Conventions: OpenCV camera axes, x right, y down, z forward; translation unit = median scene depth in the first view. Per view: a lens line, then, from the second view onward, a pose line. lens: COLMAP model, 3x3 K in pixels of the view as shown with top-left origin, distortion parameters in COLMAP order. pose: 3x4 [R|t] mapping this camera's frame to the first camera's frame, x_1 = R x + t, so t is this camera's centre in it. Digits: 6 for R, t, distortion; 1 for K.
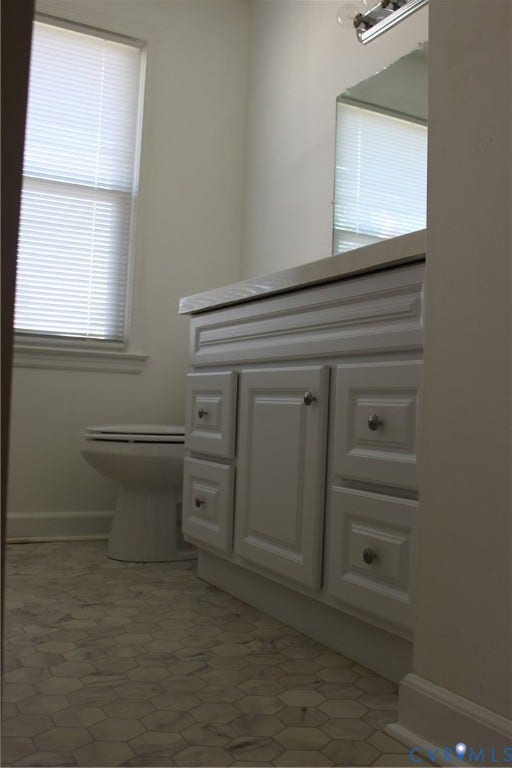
lens RADIAL K [[735.9, 0, 258.2], [0, 735.9, 383.0], [0, 0, 1]] dist [-0.146894, 0.145801]
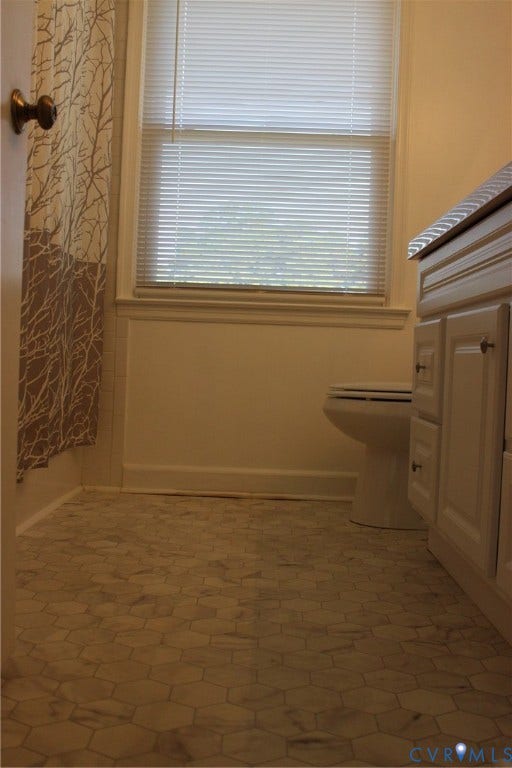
lens RADIAL K [[735.9, 0, 258.2], [0, 735.9, 383.0], [0, 0, 1]] dist [-0.146894, 0.145801]
pose [[0.877563, 0.009898, -0.479359, 0.203618], [0.012471, 0.998977, 0.043458, 0.021566], [0.479299, -0.044115, 0.876542, 0.140378]]
